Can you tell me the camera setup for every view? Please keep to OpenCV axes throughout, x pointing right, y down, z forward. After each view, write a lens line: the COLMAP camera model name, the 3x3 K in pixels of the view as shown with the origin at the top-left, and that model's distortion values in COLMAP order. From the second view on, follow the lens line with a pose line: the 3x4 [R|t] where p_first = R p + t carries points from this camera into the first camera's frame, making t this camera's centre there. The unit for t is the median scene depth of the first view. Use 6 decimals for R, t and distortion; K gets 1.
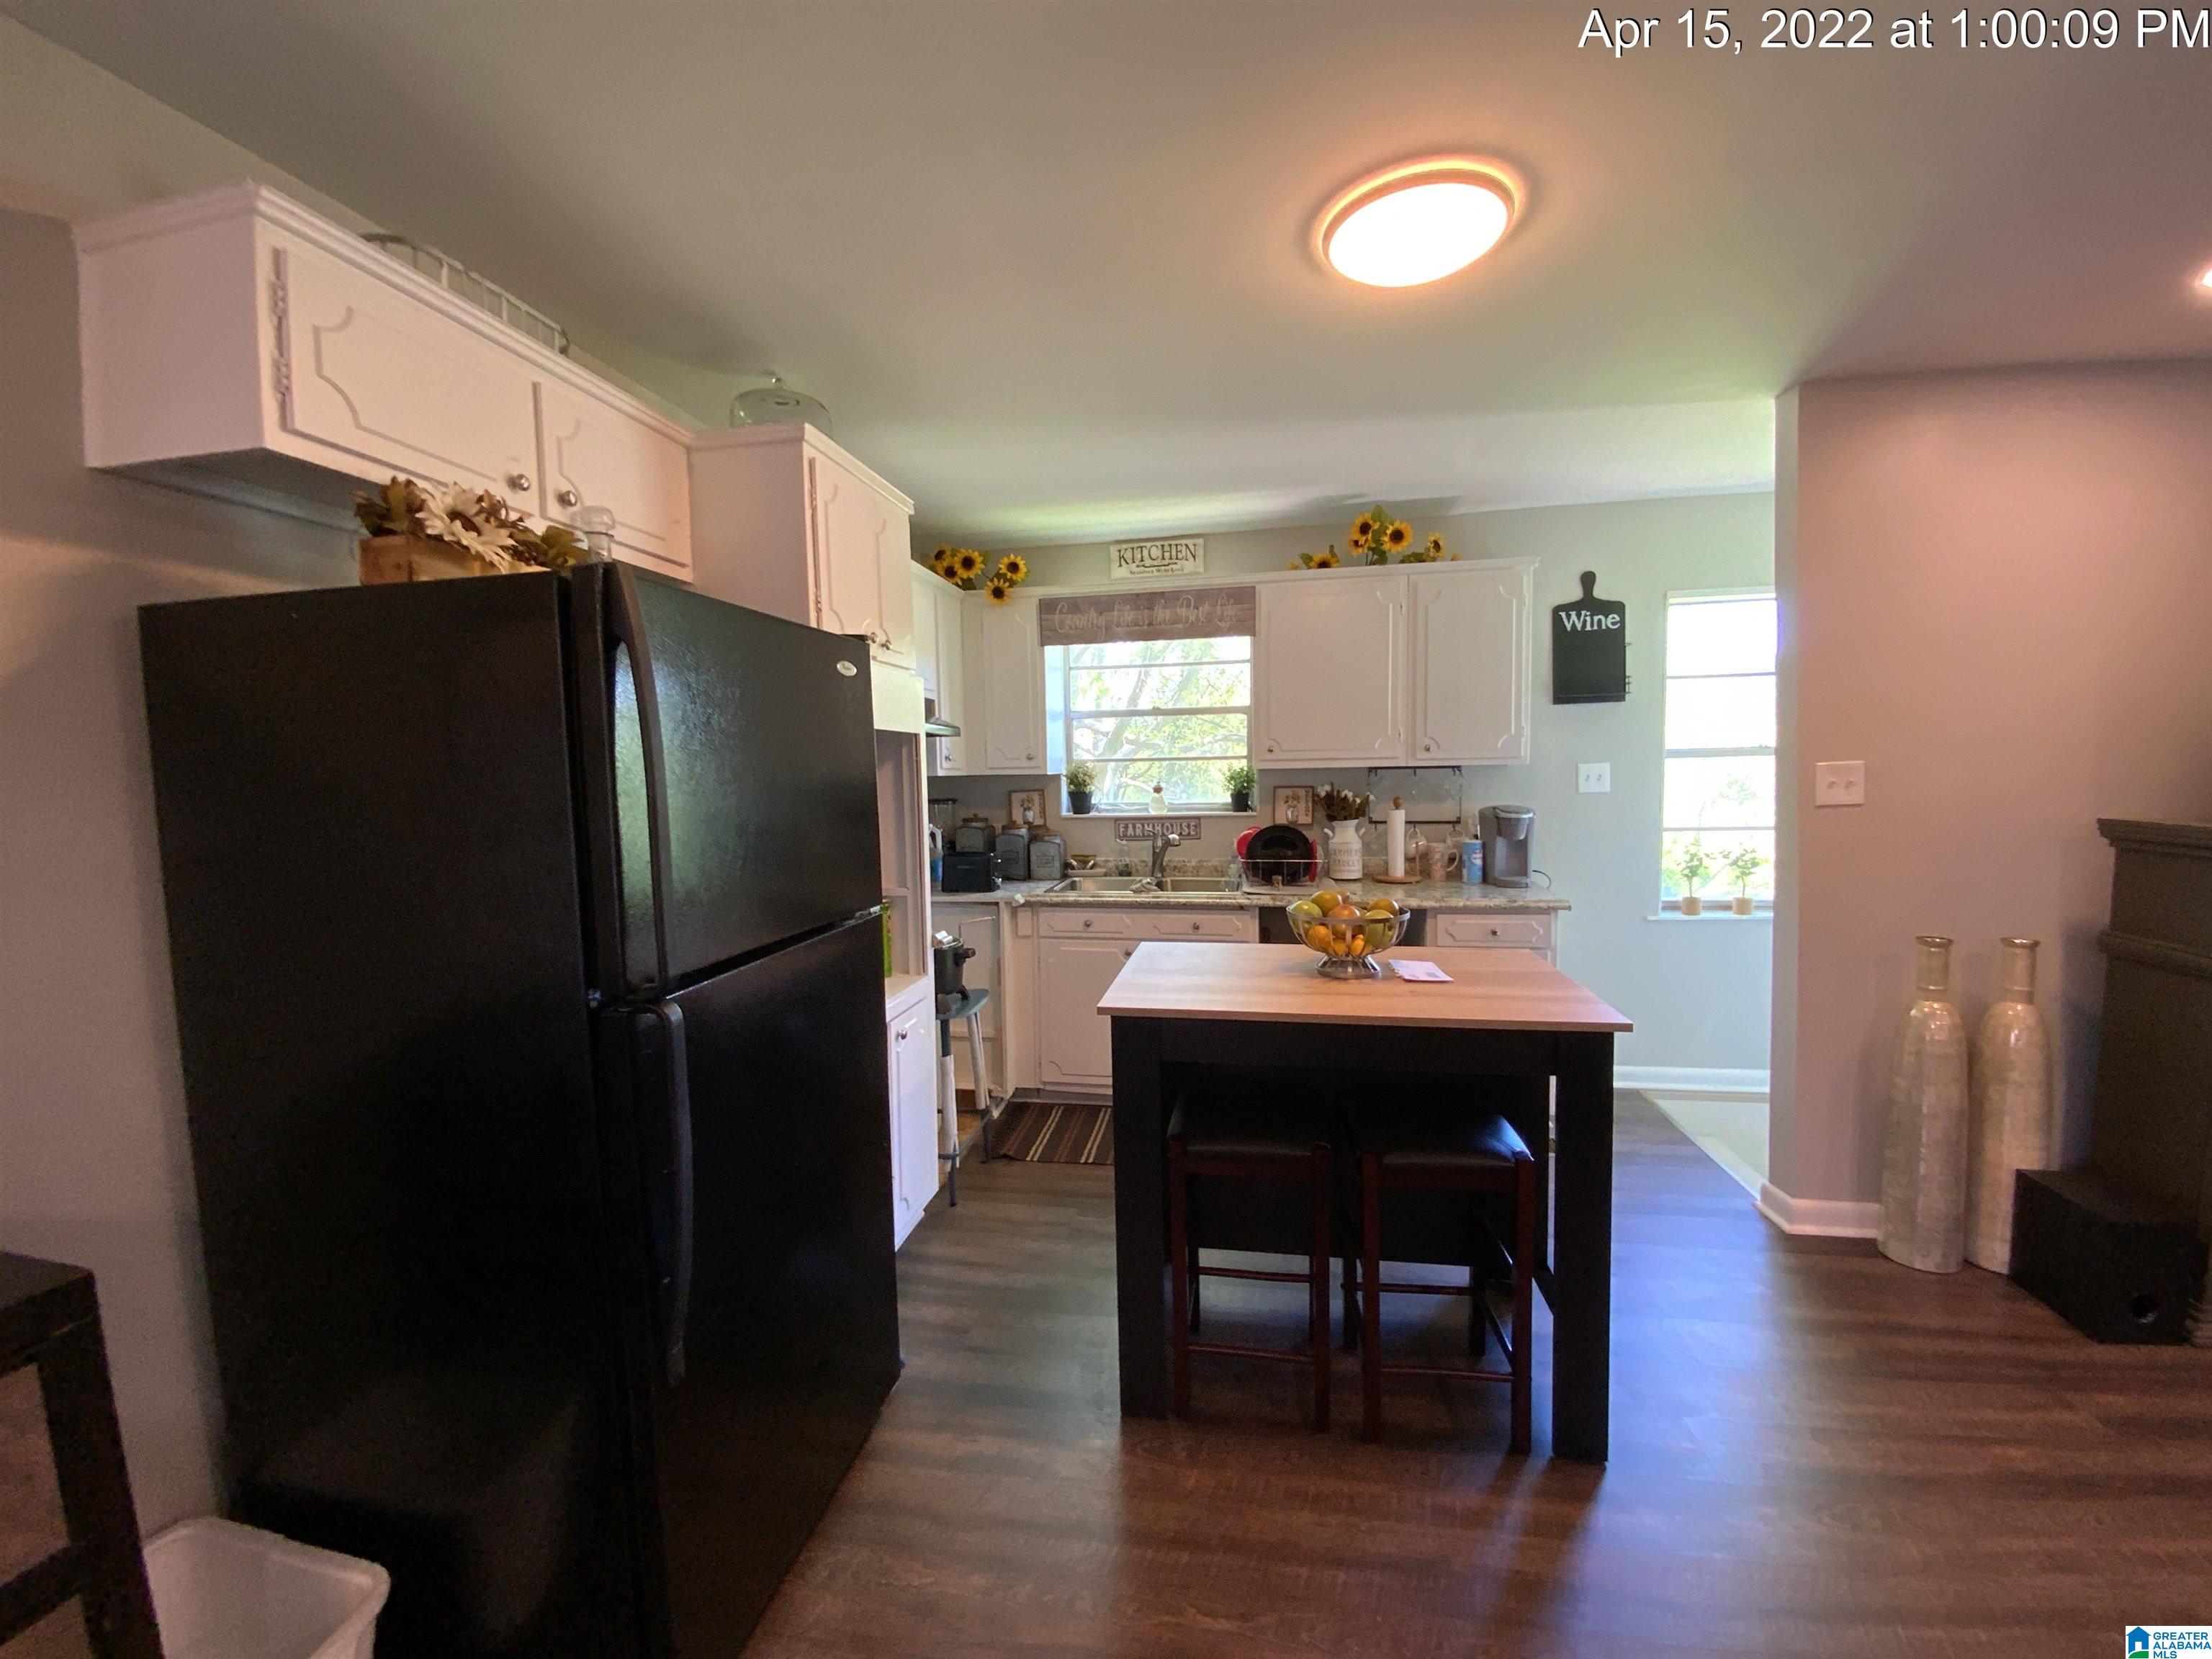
lens RADIAL K [[887.8, 0, 1075.7], [0, 887.8, 840.0], [0, 0, 1]] dist [0.003186, -0.007706]
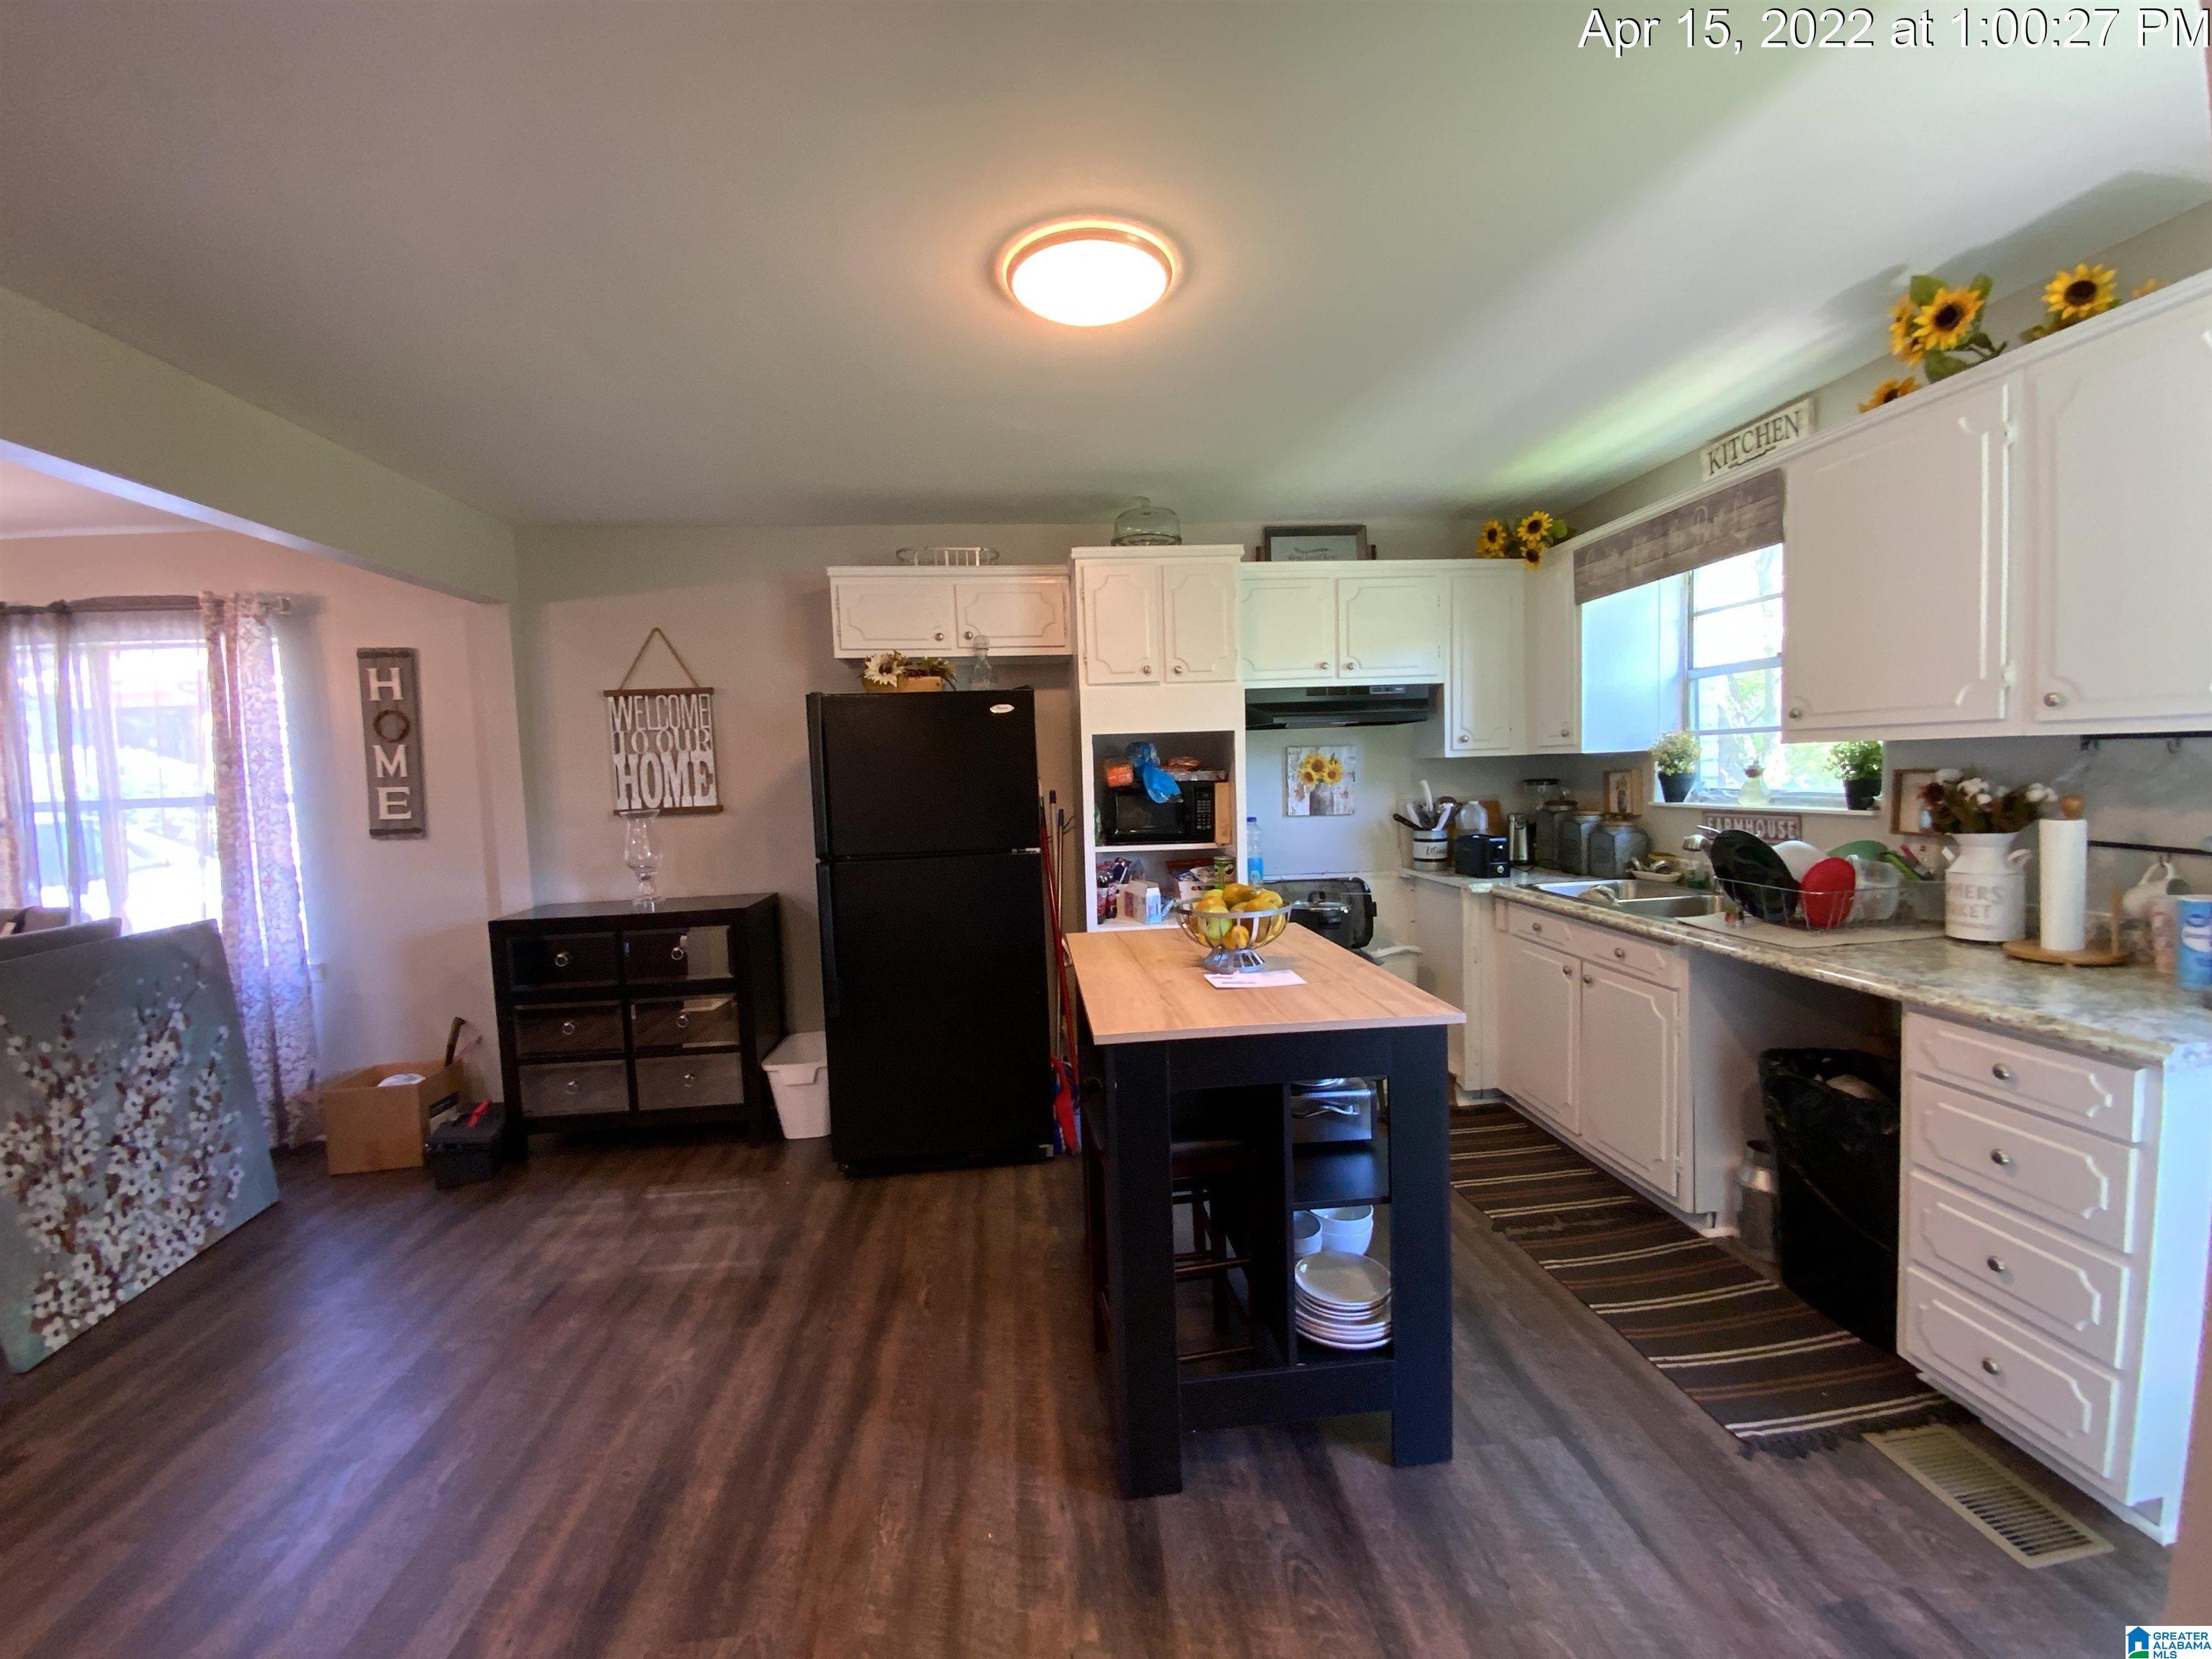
lens RADIAL K [[887.8, 0, 1103.8], [0, 887.8, 827.8], [0, 0, 1]] dist [0.003186, -0.007706]
pose [[0.285441, 0.071902, -0.955695, 0.699470], [-0.046533, 0.997045, 0.061115, -0.035207], [0.957266, 0.027027, 0.287943, 0.329128]]
